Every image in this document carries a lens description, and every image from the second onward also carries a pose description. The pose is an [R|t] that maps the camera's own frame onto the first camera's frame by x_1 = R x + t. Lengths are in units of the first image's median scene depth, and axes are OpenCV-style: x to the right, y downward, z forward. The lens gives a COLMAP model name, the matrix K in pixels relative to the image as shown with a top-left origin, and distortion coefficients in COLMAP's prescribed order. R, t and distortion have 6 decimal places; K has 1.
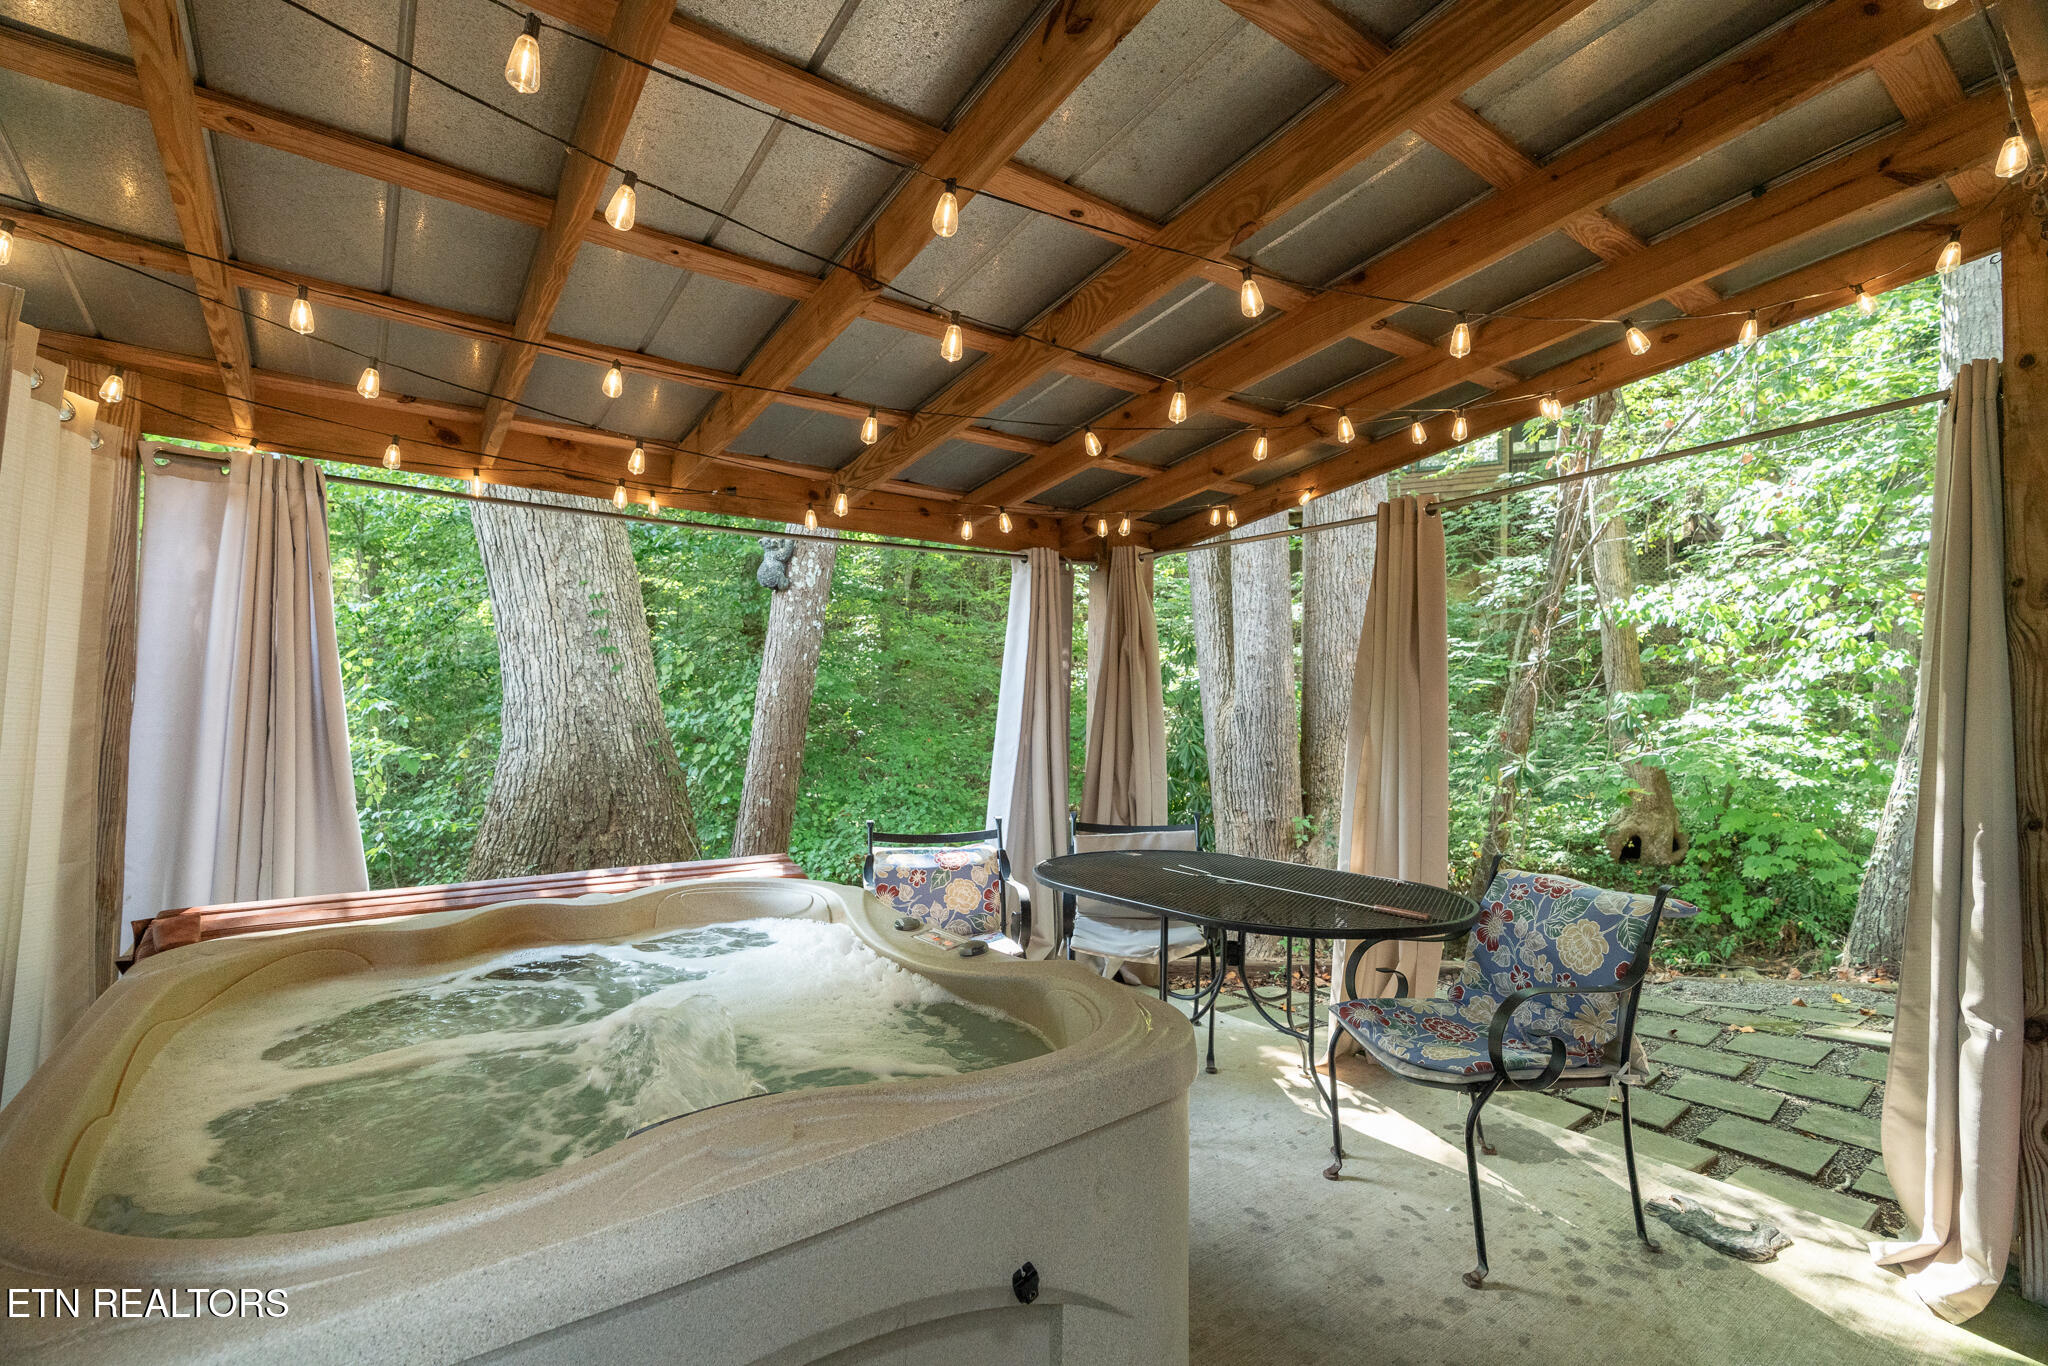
lens RADIAL K [[947.4, 0, 1024.0], [0, 947.4, 683.0], [0, 0, 1]] dist [-0.000365, 0.000322]
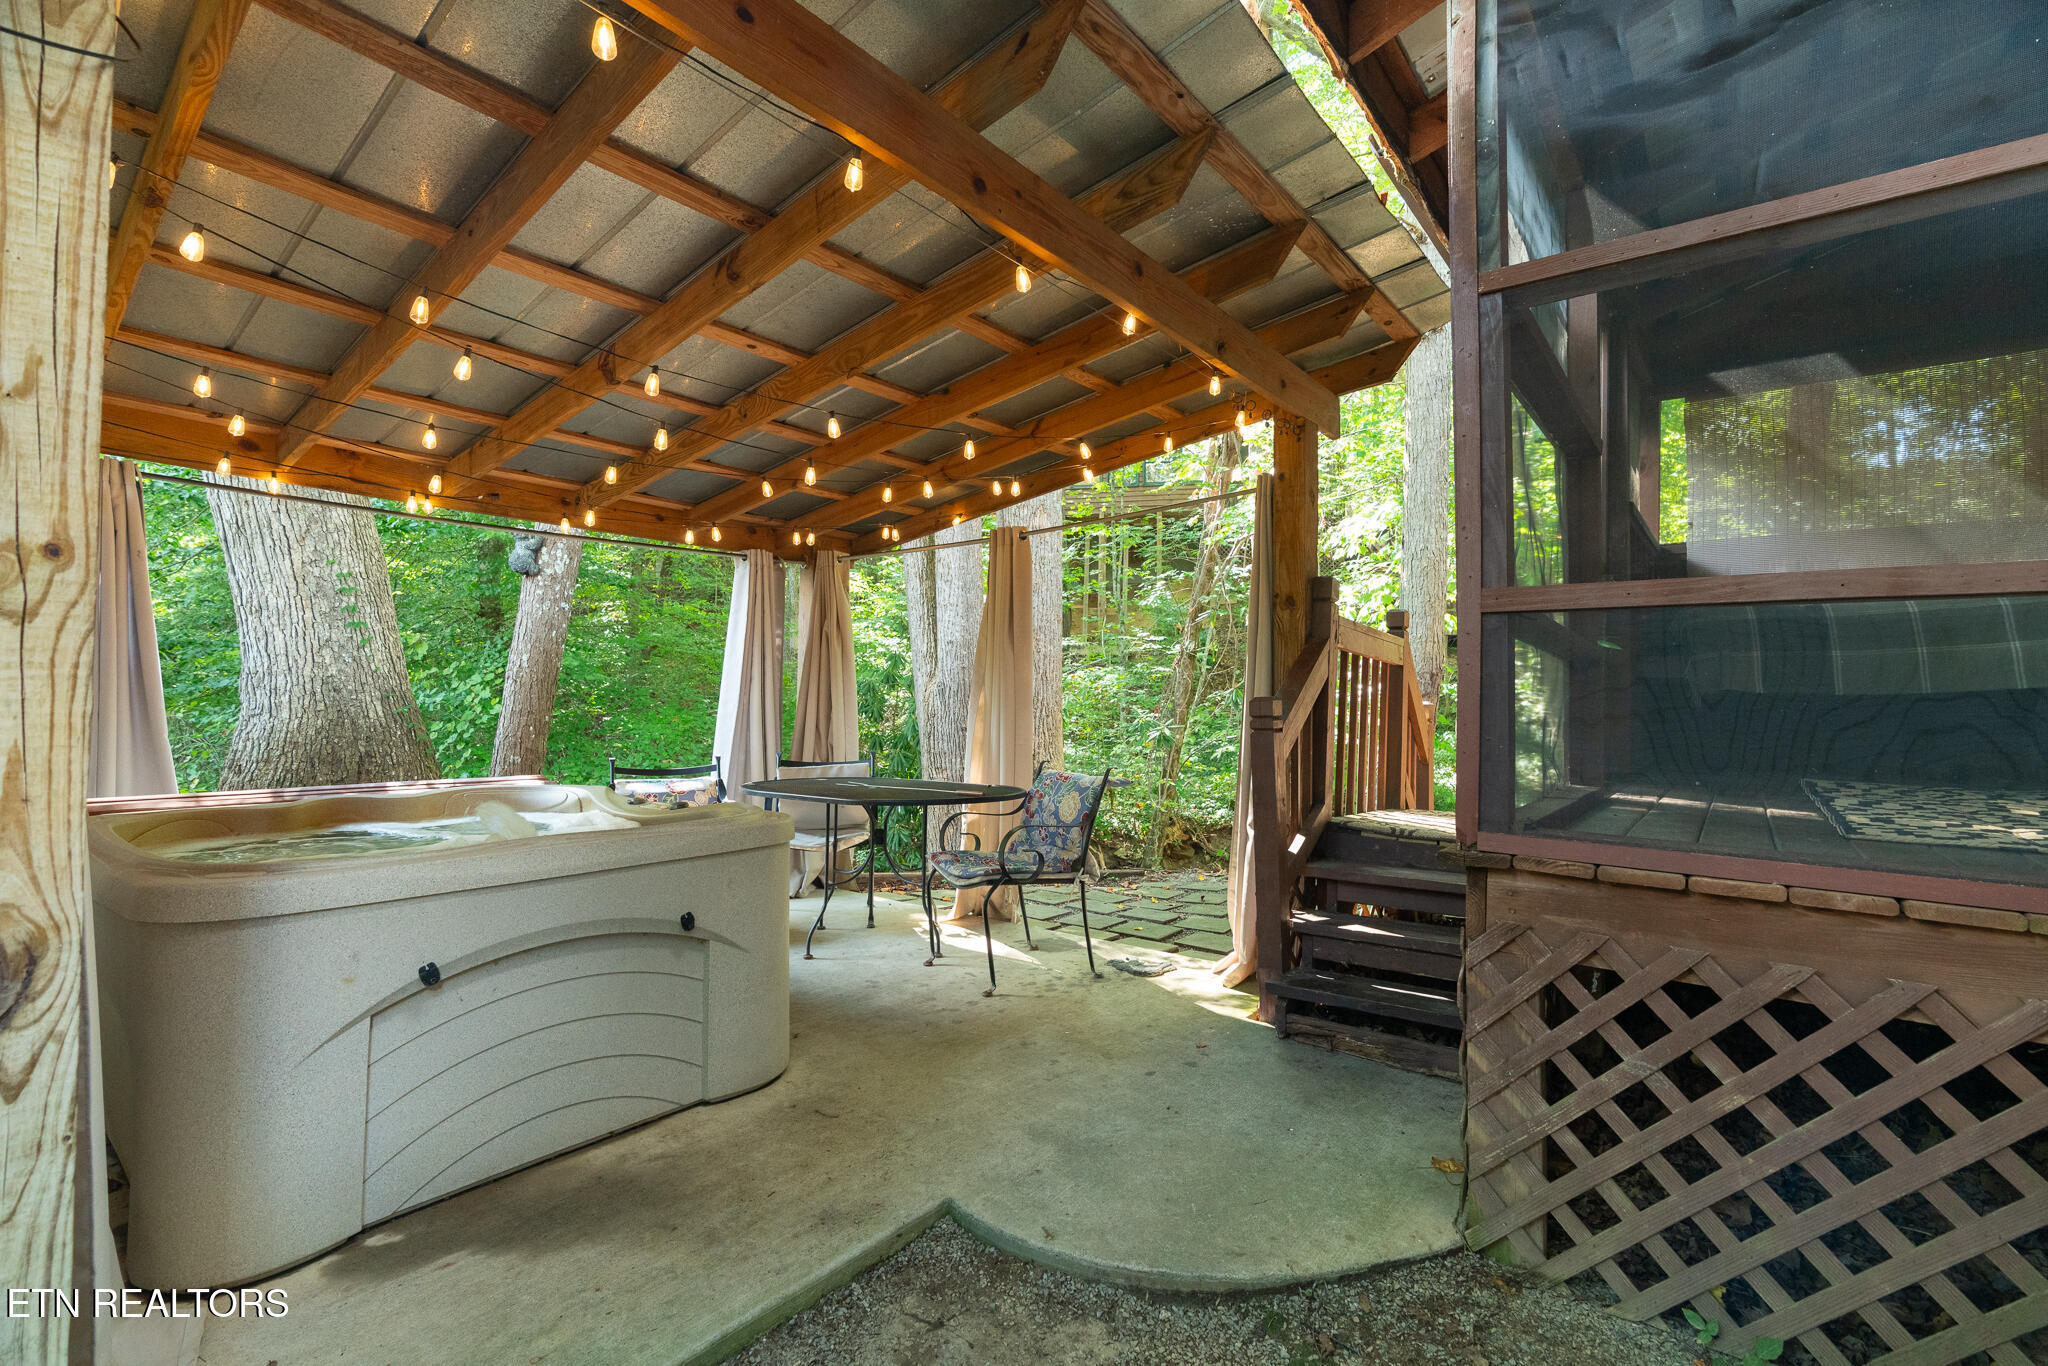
lens RADIAL K [[937.9, 0, 1024.0], [0, 937.9, 683.0], [0, 0, 1]] dist [0.000109, 0.000274]
pose [[0.969563, 0.005154, 0.244788, 0.061473], [-0.006902, 0.999956, 0.006284, 0.029081], [-0.244745, -0.007782, 0.969556, -0.339111]]
